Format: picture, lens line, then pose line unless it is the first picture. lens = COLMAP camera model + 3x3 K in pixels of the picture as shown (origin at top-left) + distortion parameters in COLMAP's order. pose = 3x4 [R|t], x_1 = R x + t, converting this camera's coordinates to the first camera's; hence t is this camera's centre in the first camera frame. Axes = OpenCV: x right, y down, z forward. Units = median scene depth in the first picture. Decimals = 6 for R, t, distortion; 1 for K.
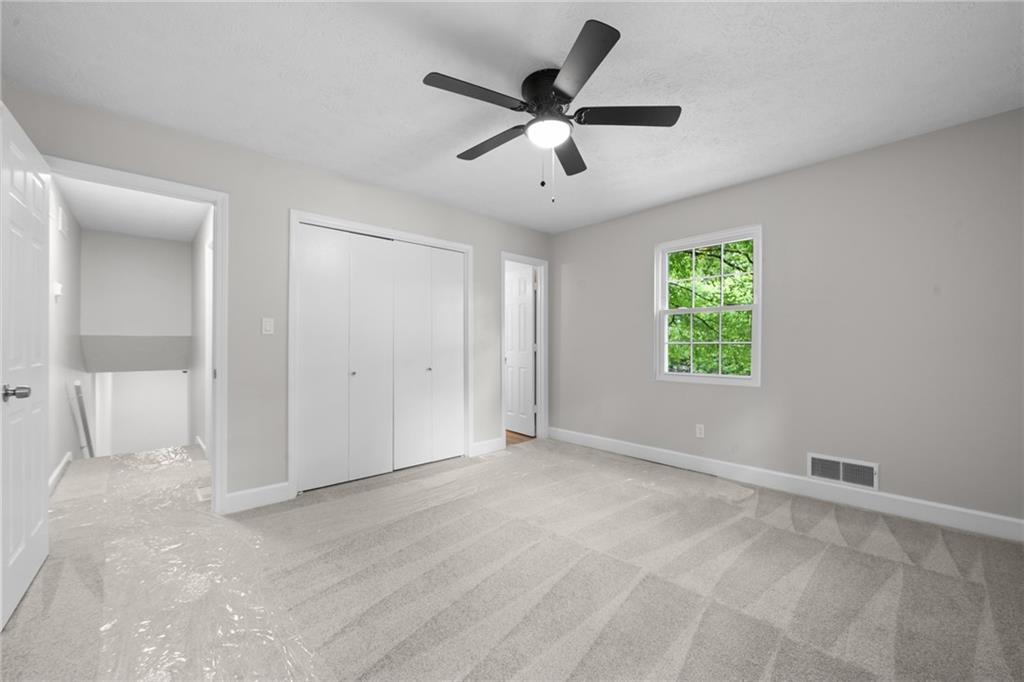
lens RADIAL K [[411.0, 0, 516.4], [0, 411.0, 344.0], [0, 0, 1]] dist [-0.000596, 0.000451]
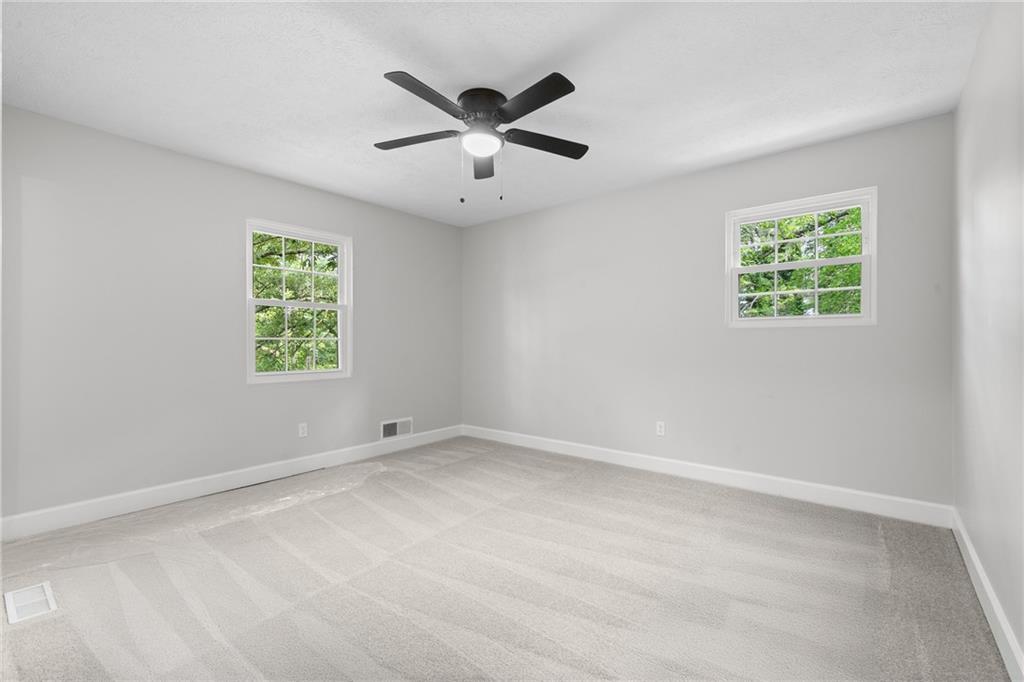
lens RADIAL K [[441.8, 0, 513.7], [0, 441.8, 341.9], [0, 0, 1]] dist [-0.003846, 0.001148]
pose [[-0.135755, 0.003347, 0.990737, -0.751028], [0.004011, 0.999988, -0.002829, 0.011757], [-0.990734, 0.003590, -0.135767, 0.758888]]
